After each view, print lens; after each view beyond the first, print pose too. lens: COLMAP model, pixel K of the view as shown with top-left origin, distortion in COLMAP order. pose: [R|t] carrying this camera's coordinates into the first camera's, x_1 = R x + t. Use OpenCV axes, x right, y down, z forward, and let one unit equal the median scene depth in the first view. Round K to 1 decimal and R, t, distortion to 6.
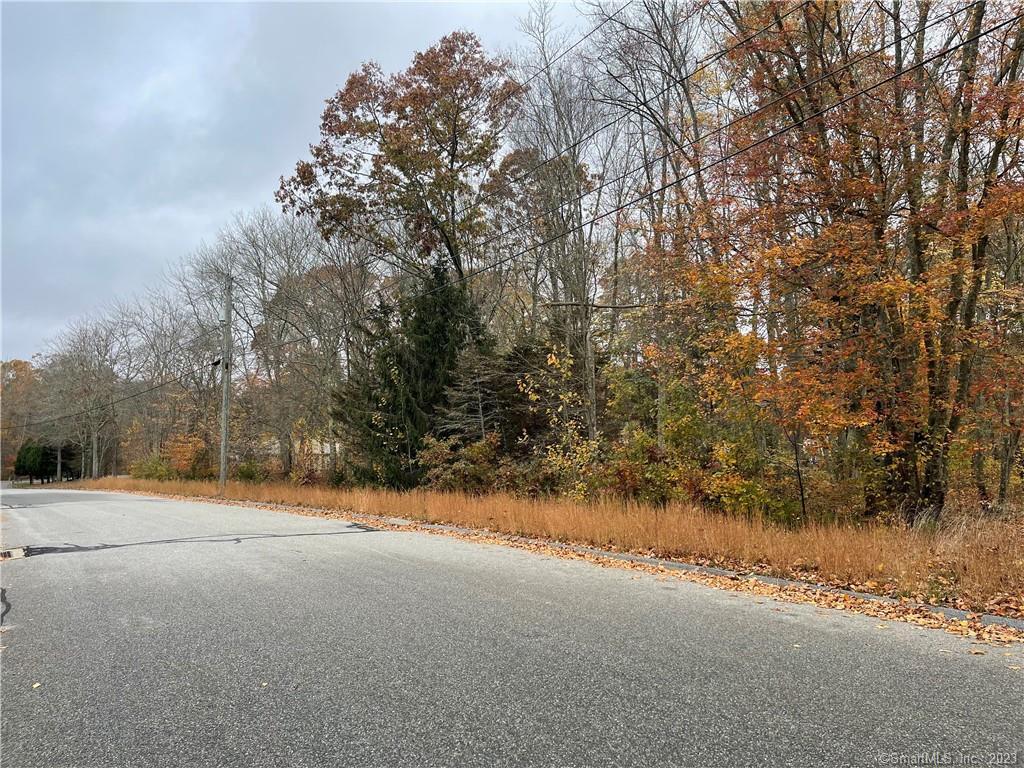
lens RADIAL K [[767.1, 0, 509.4], [0, 767.1, 382.9], [0, 0, 1]] dist [0.081216, -0.101565]
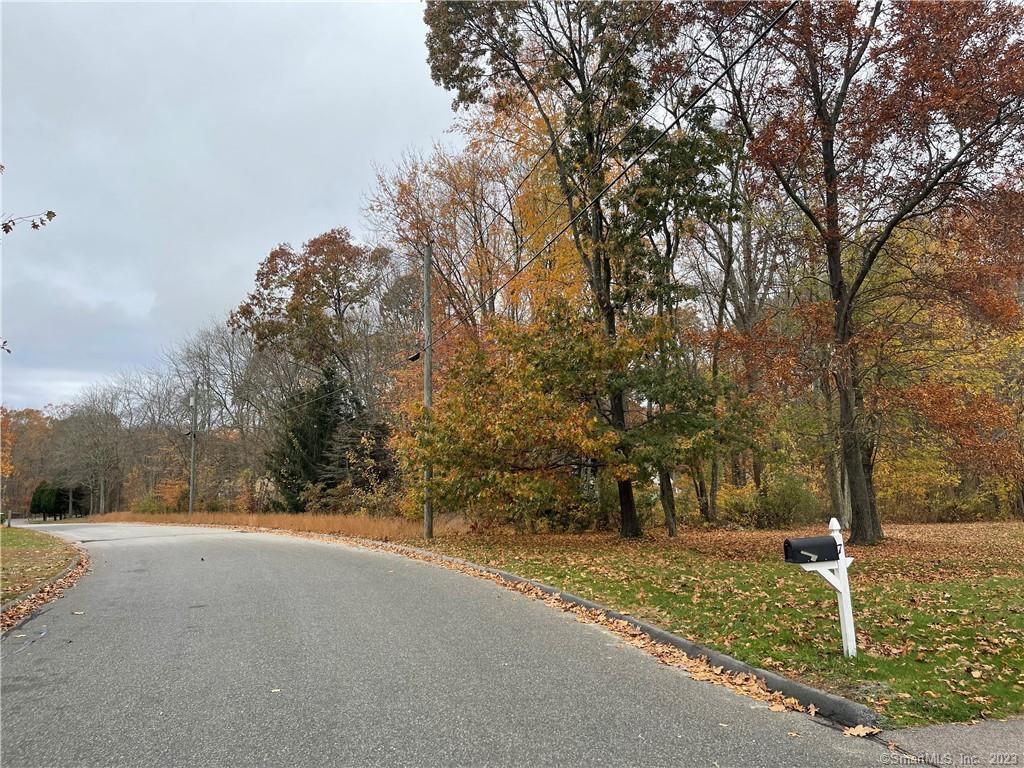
lens RADIAL K [[767.1, 0, 509.4], [0, 767.1, 382.9], [0, 0, 1]] dist [0.081216, -0.101565]
pose [[0.999879, -0.015431, -0.001864, 0.340303], [0.015343, 0.999056, -0.040634, -0.072802], [0.002489, 0.040600, 0.999172, -0.687326]]
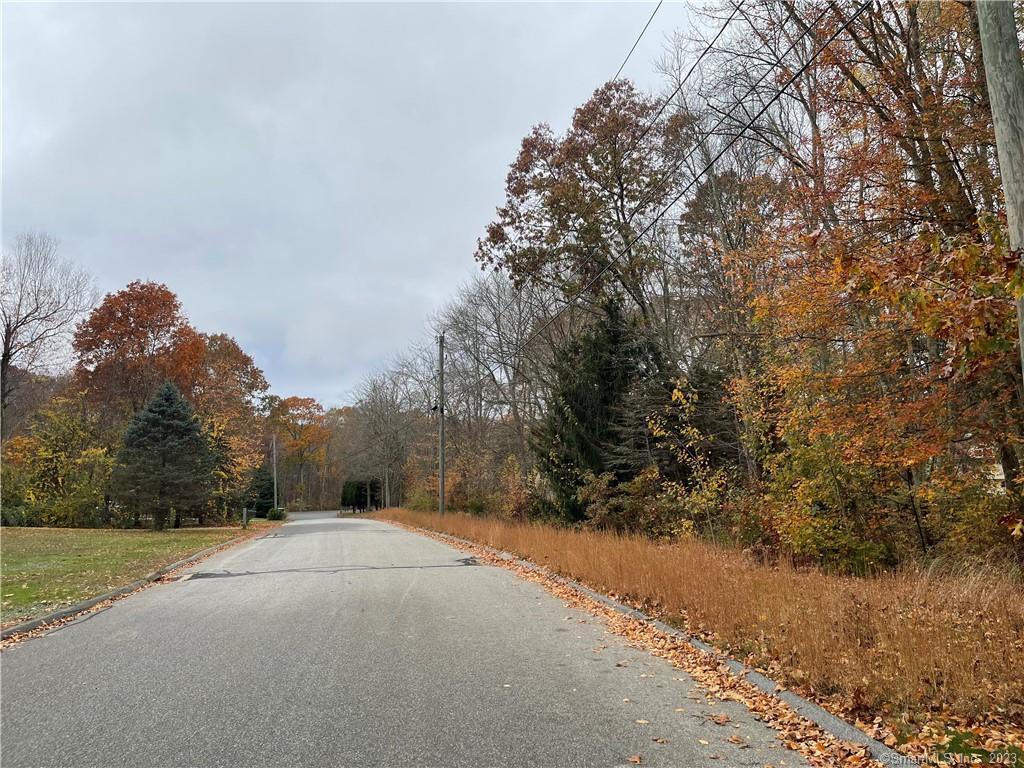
lens RADIAL K [[767.1, 0, 509.4], [0, 767.1, 382.9], [0, 0, 1]] dist [0.081216, -0.101565]
pose [[0.928539, -0.063608, -0.365746, 0.185000], [0.050681, 0.997707, -0.044848, -0.010285], [0.367760, 0.023107, 0.929634, -0.008033]]
